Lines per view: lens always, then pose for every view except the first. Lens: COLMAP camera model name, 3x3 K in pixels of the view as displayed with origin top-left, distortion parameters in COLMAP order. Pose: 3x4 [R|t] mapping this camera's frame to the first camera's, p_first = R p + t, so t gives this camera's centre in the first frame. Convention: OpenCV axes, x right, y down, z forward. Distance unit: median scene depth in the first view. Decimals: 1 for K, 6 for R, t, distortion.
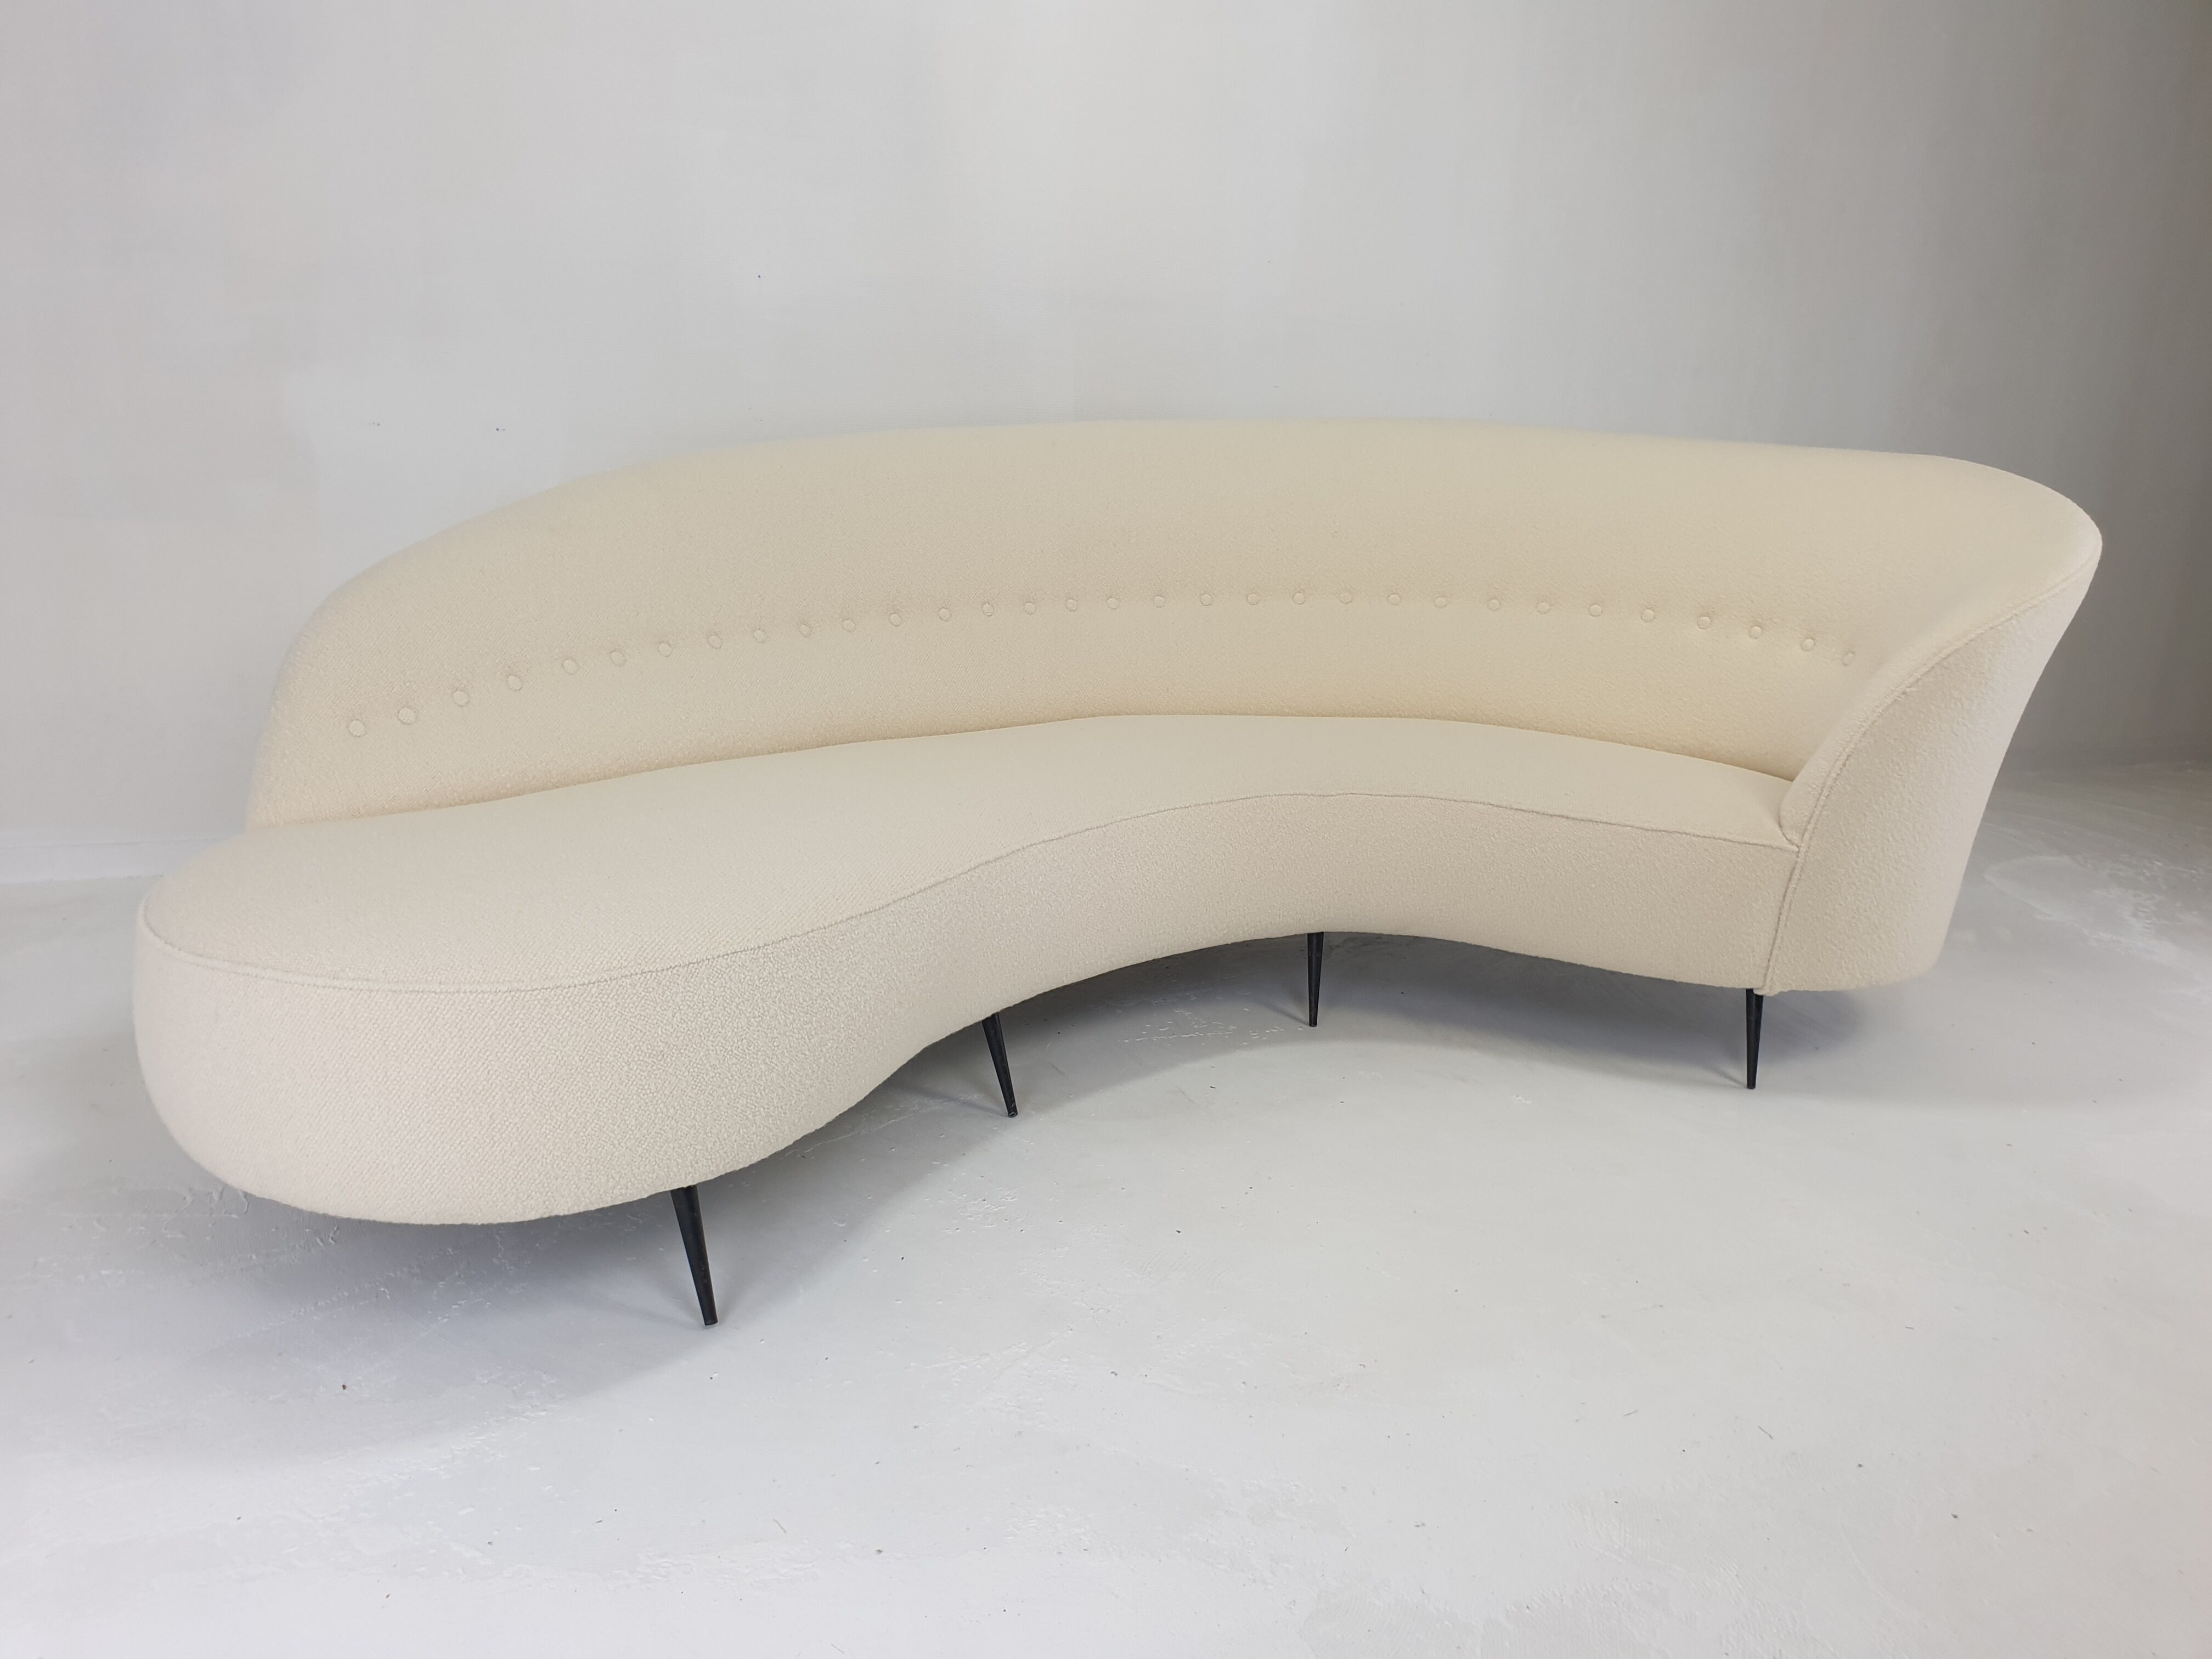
lens RADIAL K [[1698.5, 0, 1087.4], [0, 1698.5, 834.7], [0, 0, 1]] dist [0.002889, 0.011658]
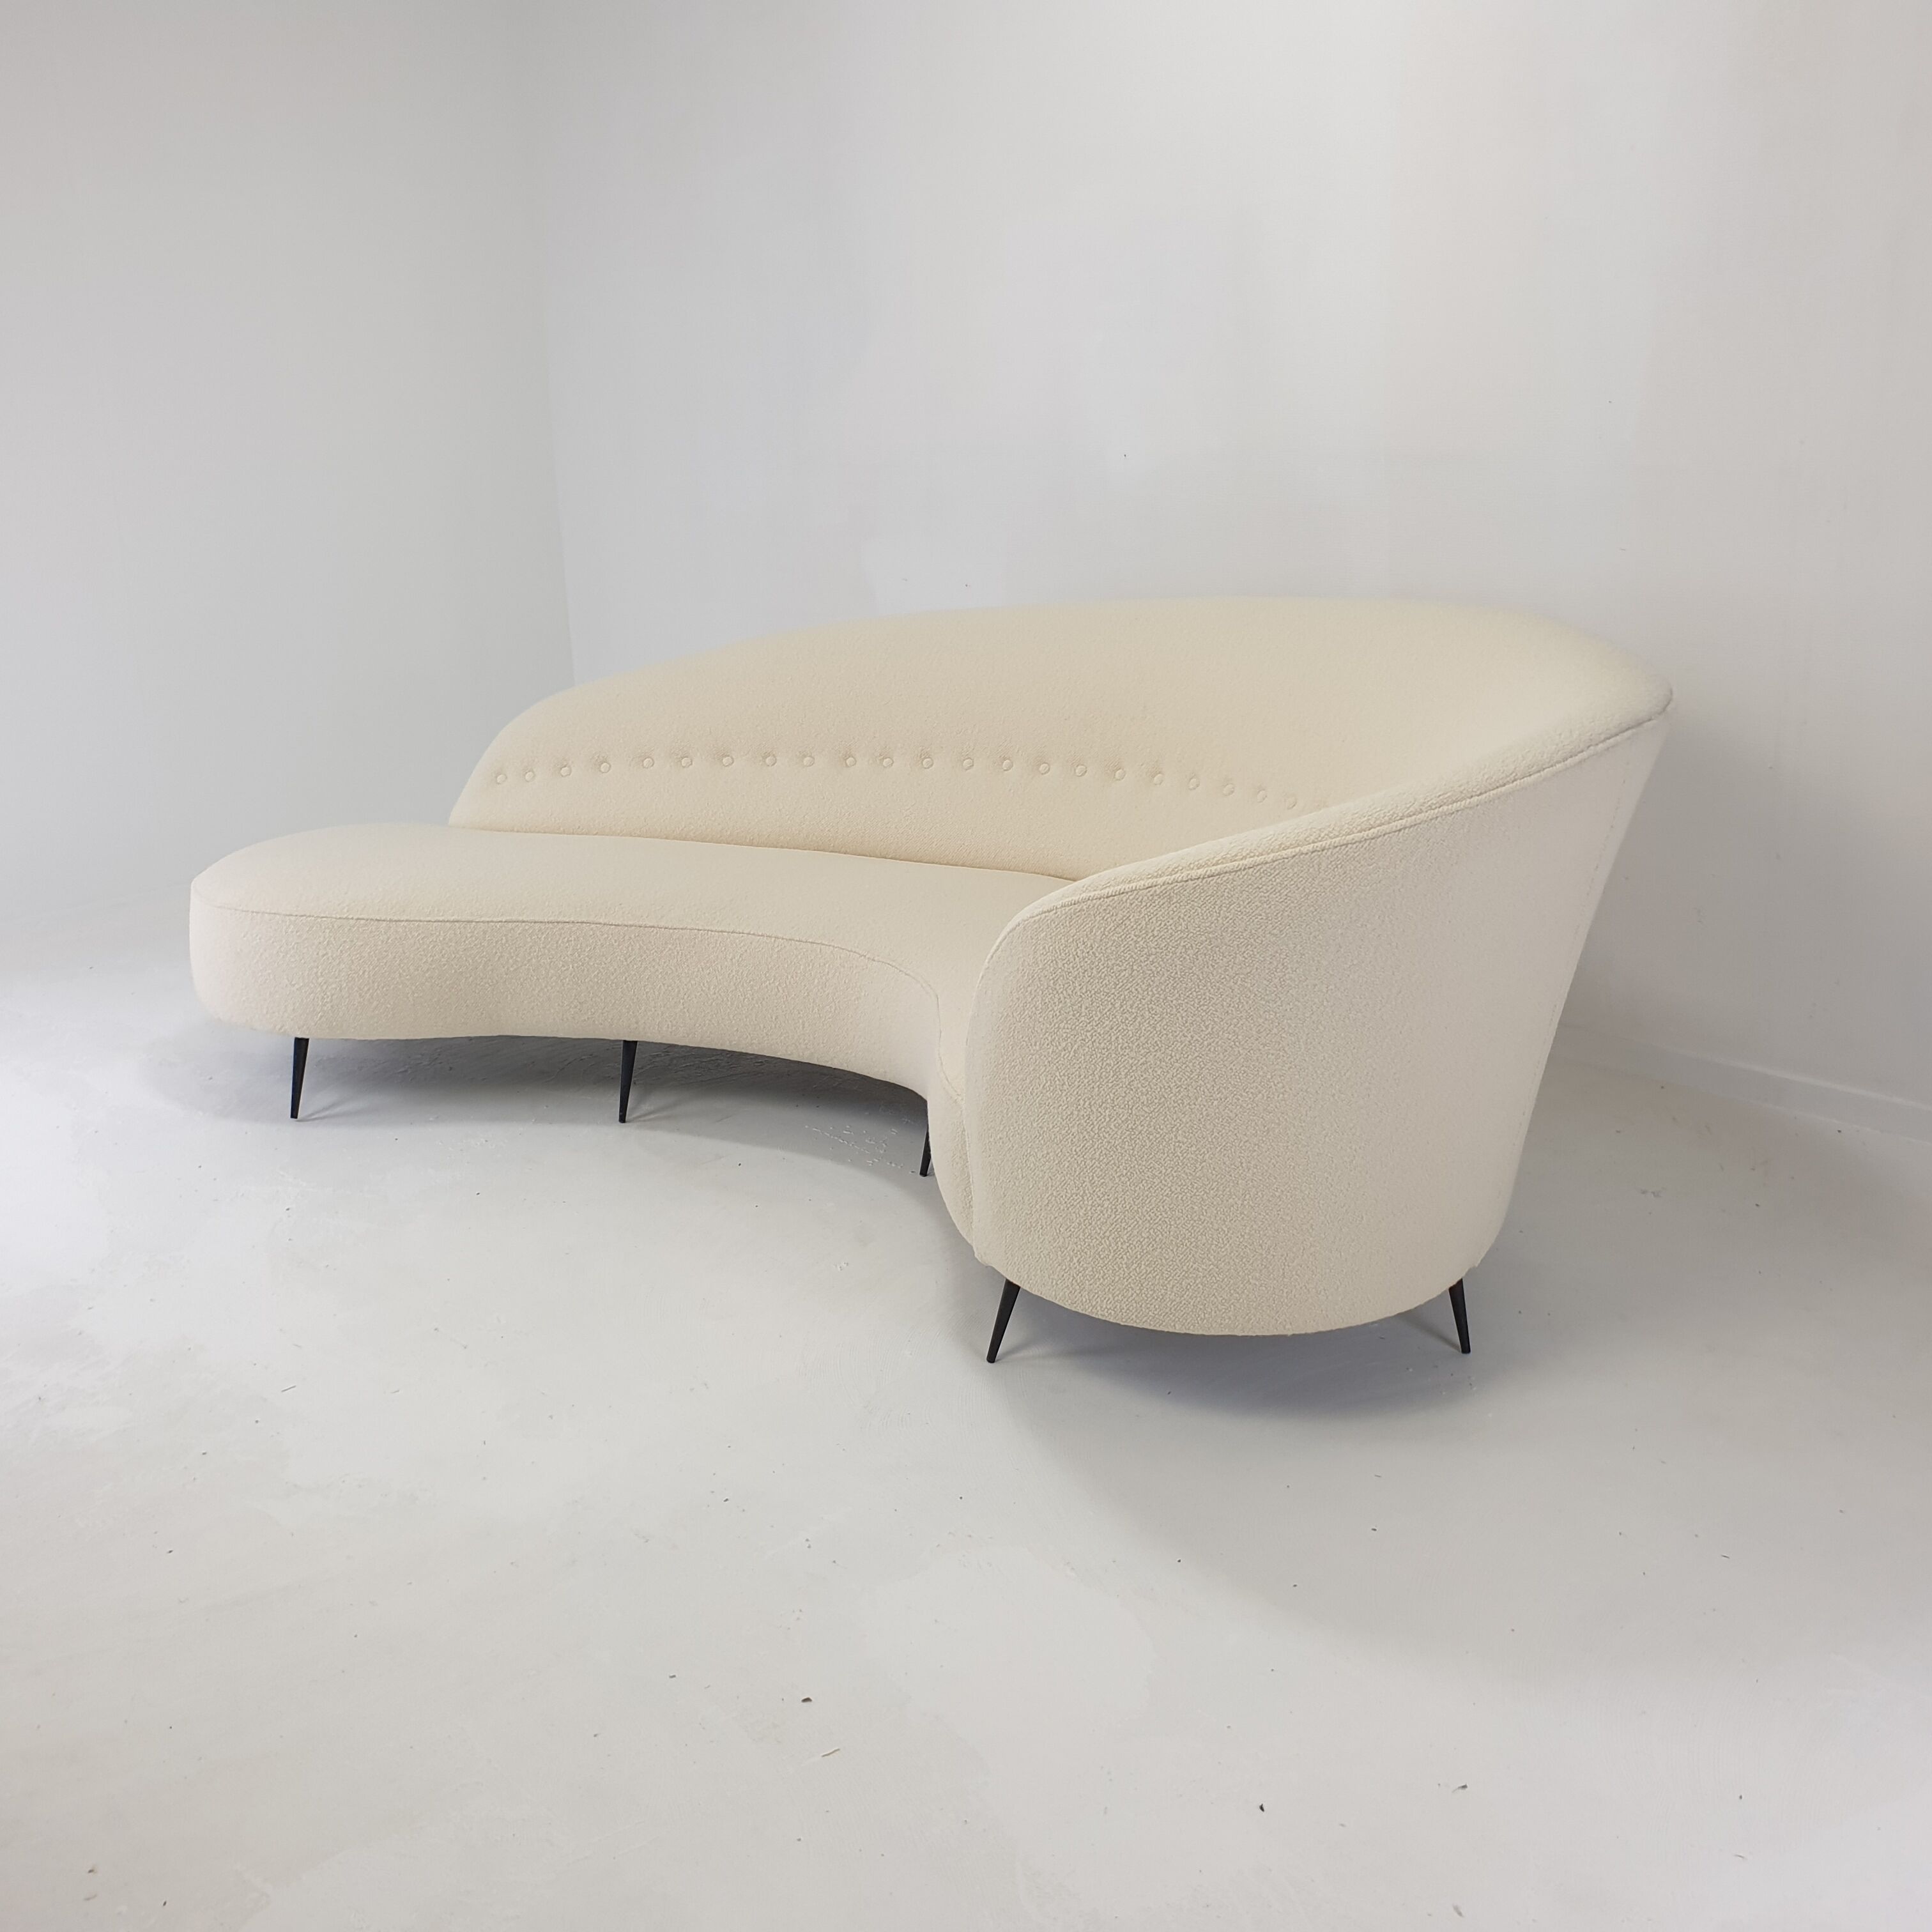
lens RADIAL K [[1968.6, 0, 959.7], [0, 1968.6, 956.9], [0, 0, 1]] dist [0.178940, -0.463100]
pose [[0.381000, 0.208807, -0.900688, 1.405919], [-0.194711, 0.970438, 0.142613, -0.233700], [0.903840, 0.121039, 0.410394, 0.544202]]
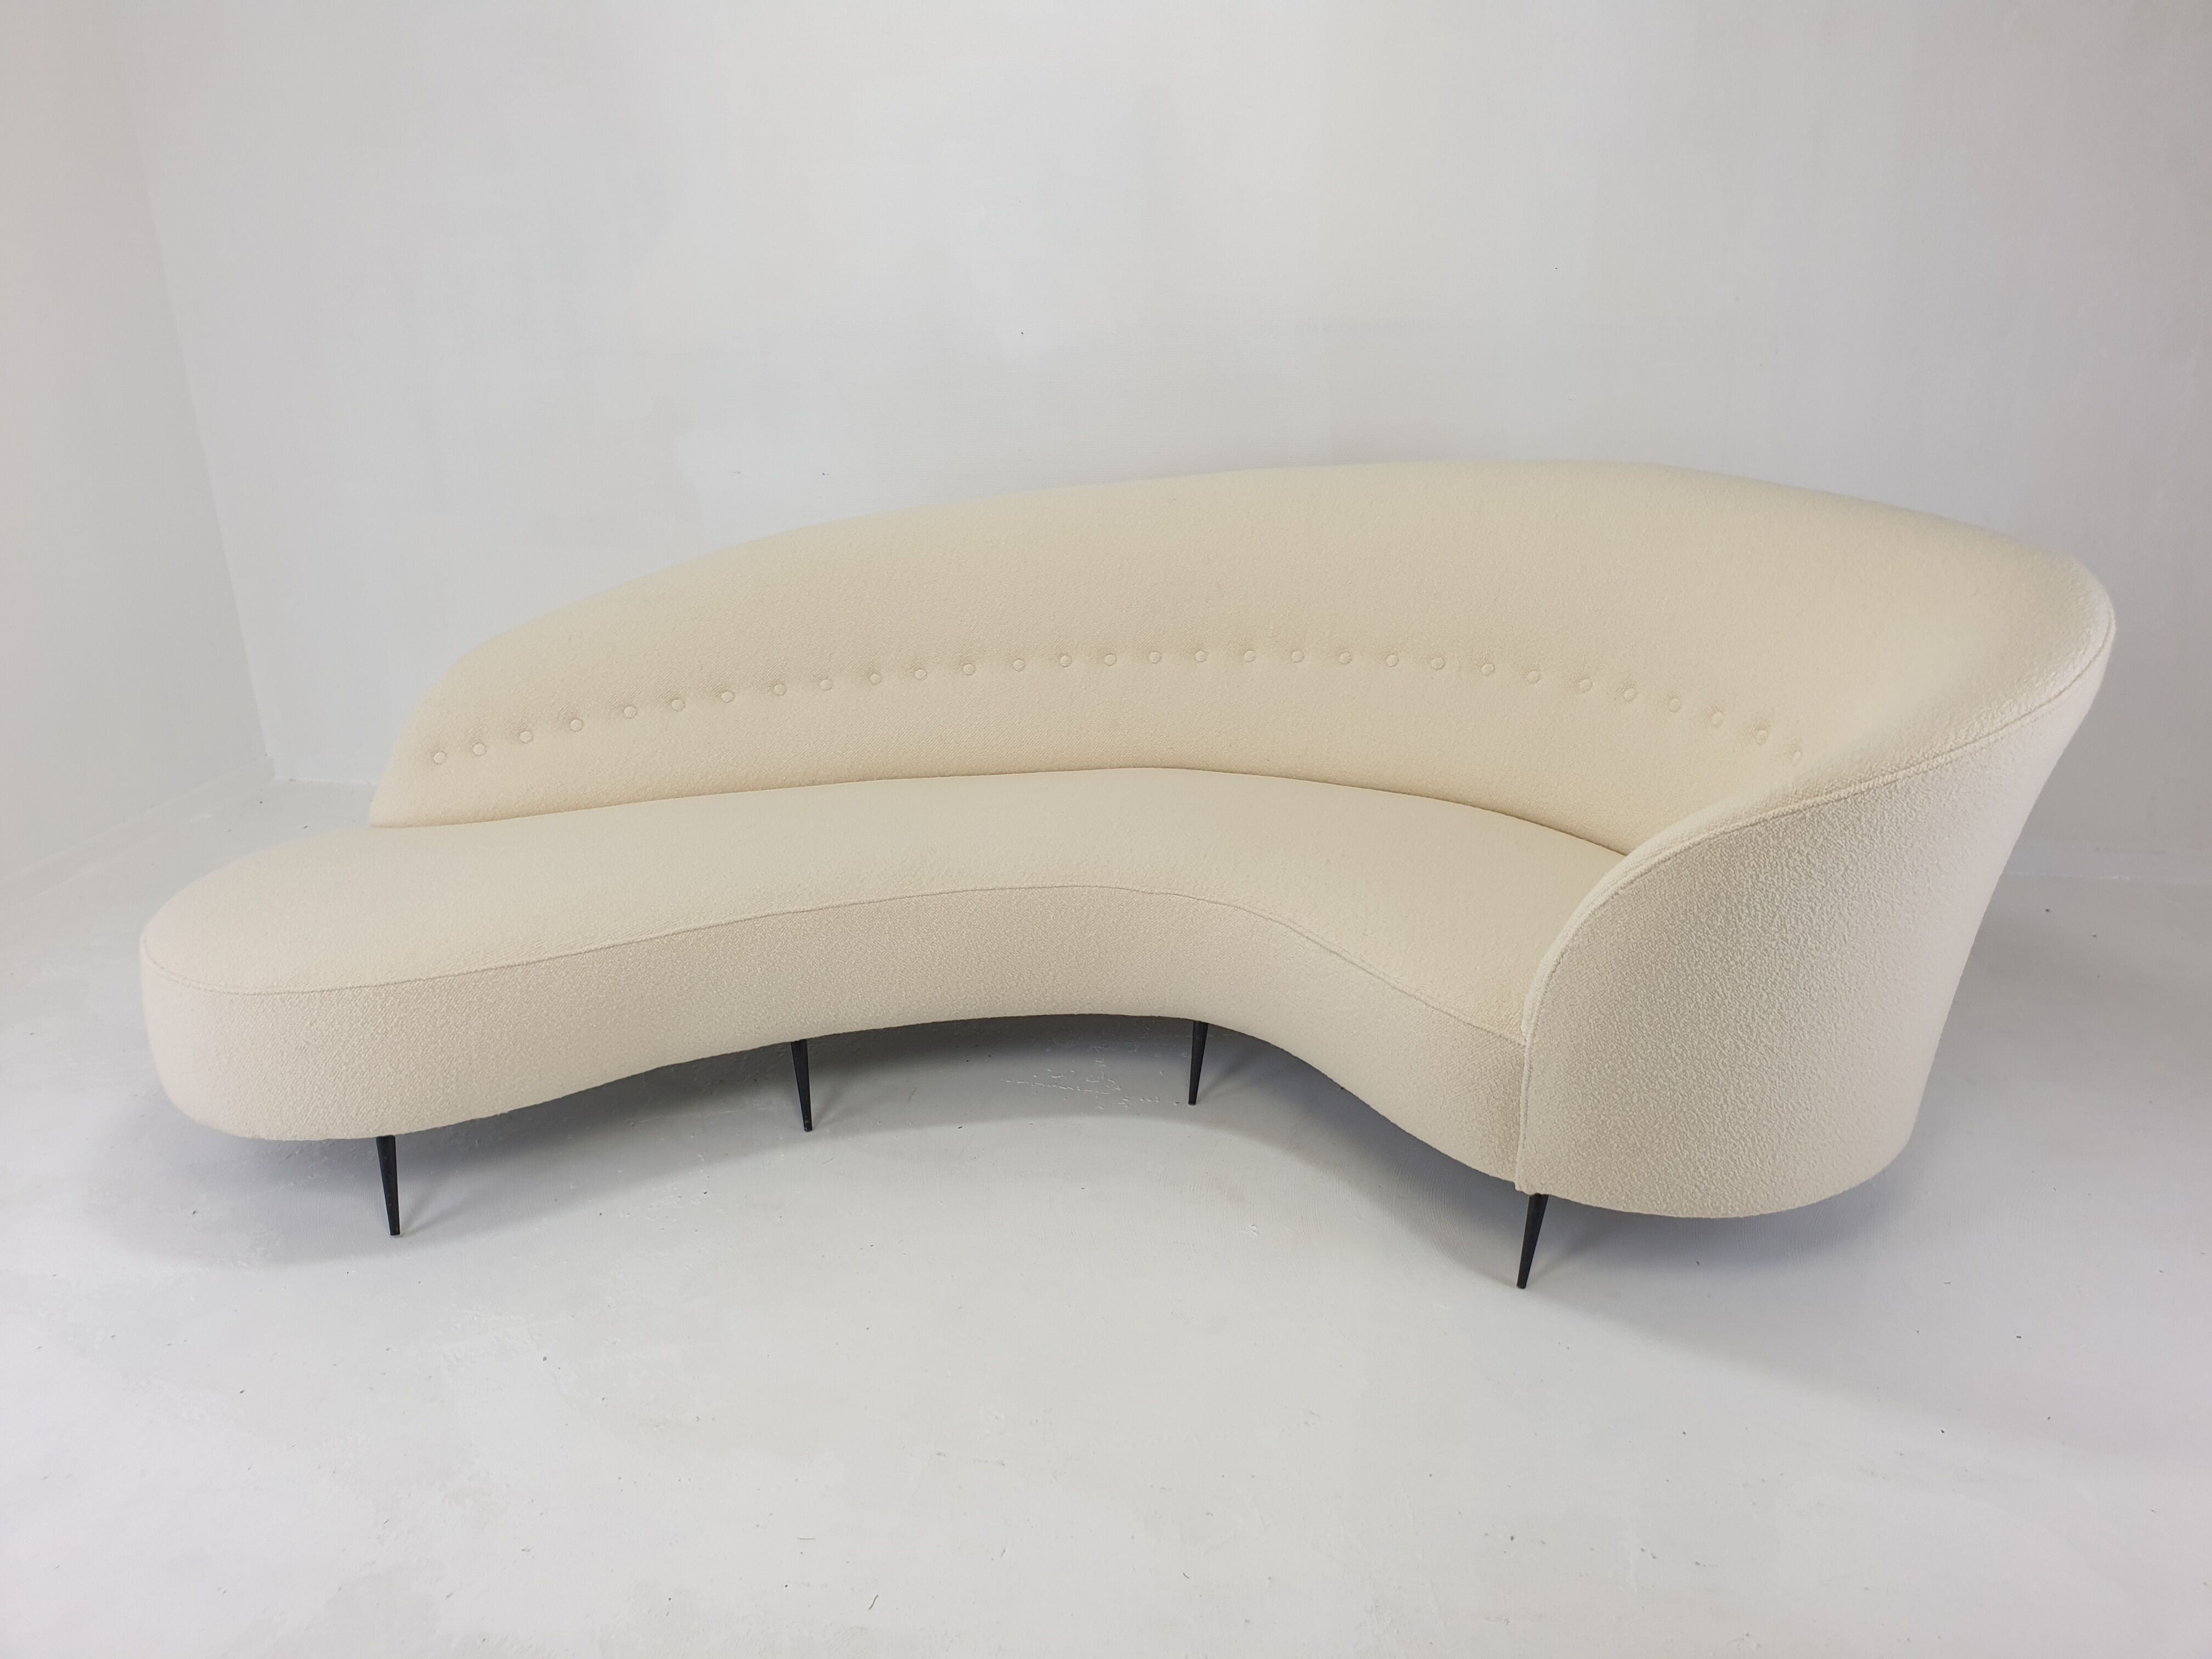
lens RADIAL K [[1697.2, 0, 1111.3], [0, 1697.2, 810.1], [0, 0, 1]] dist [0.007051, 0.006773]
pose [[0.799998, 0.129128, -0.585943, 0.758361], [-0.081569, 0.990907, 0.107005, -0.191888], [0.594432, -0.037809, 0.803256, 0.167337]]
